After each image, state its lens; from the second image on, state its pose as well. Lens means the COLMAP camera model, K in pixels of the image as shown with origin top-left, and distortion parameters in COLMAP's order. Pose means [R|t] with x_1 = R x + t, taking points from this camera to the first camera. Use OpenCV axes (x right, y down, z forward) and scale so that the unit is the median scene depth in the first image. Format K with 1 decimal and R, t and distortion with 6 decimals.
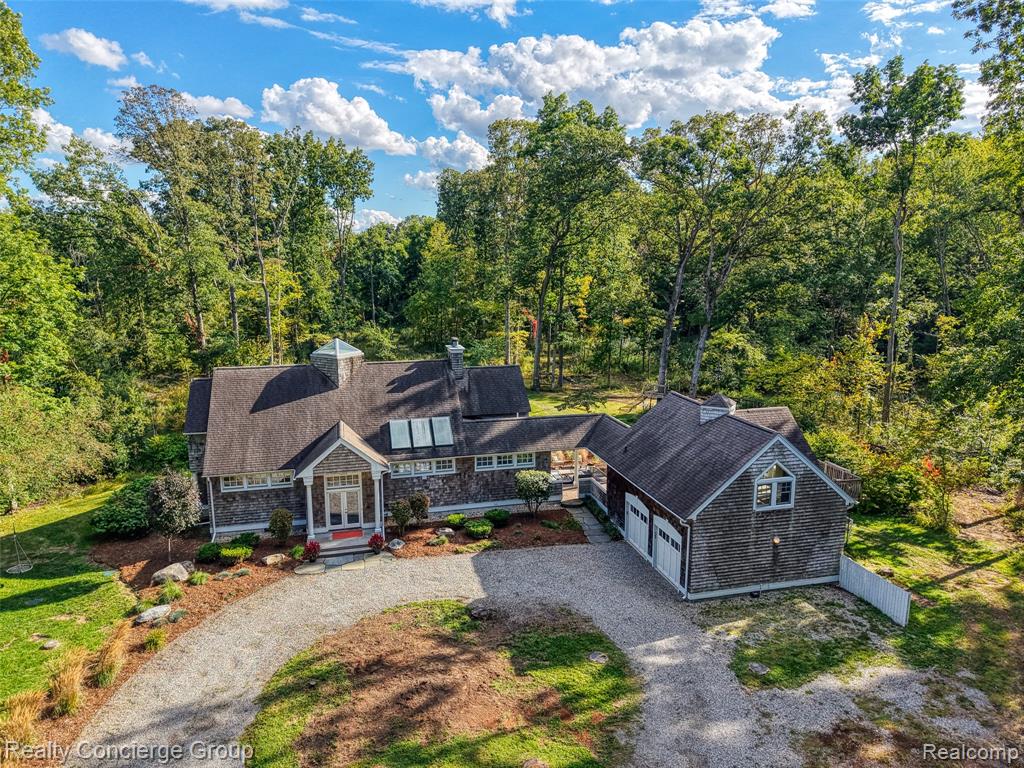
lens RADIAL K [[700.4, 0, 512.0], [0, 700.4, 384.0], [0, 0, 1]] dist [0.002161, 0.000813]
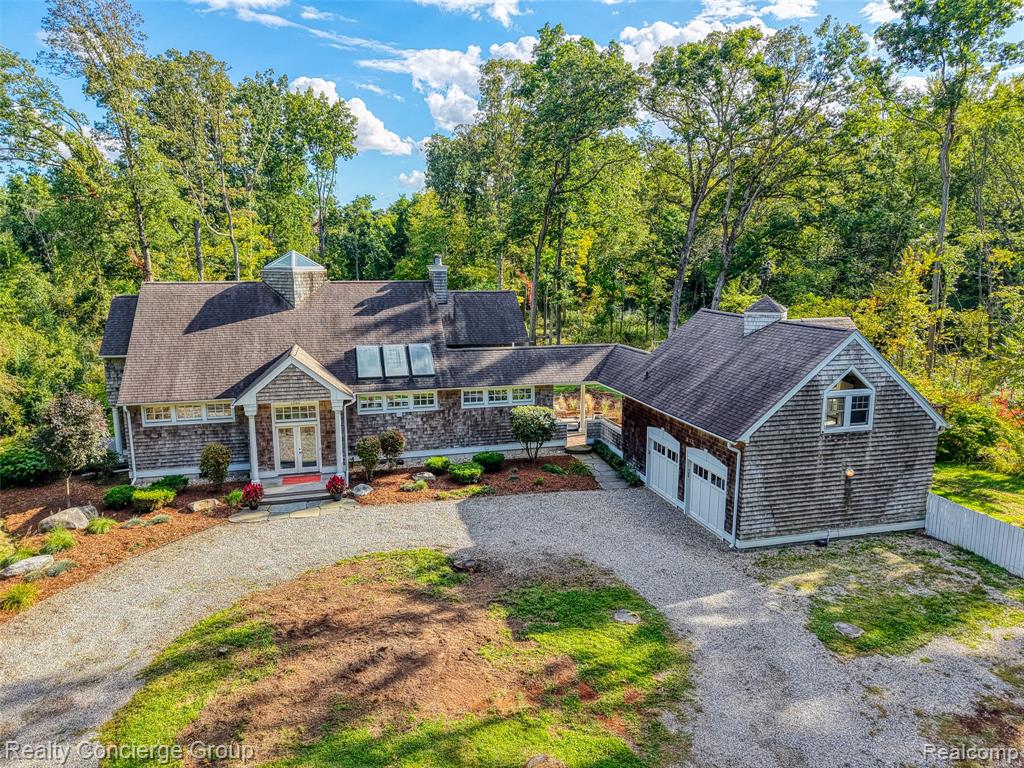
lens RADIAL K [[688.0, 0, 510.6], [0, 688.0, 394.2], [0, 0, 1]] dist [0.002448, -0.001959]
pose [[0.999958, -0.001615, 0.009018, -0.002696], [0.001574, 0.999988, 0.004554, 0.123913], [-0.009025, -0.004540, 0.999949, 0.228636]]
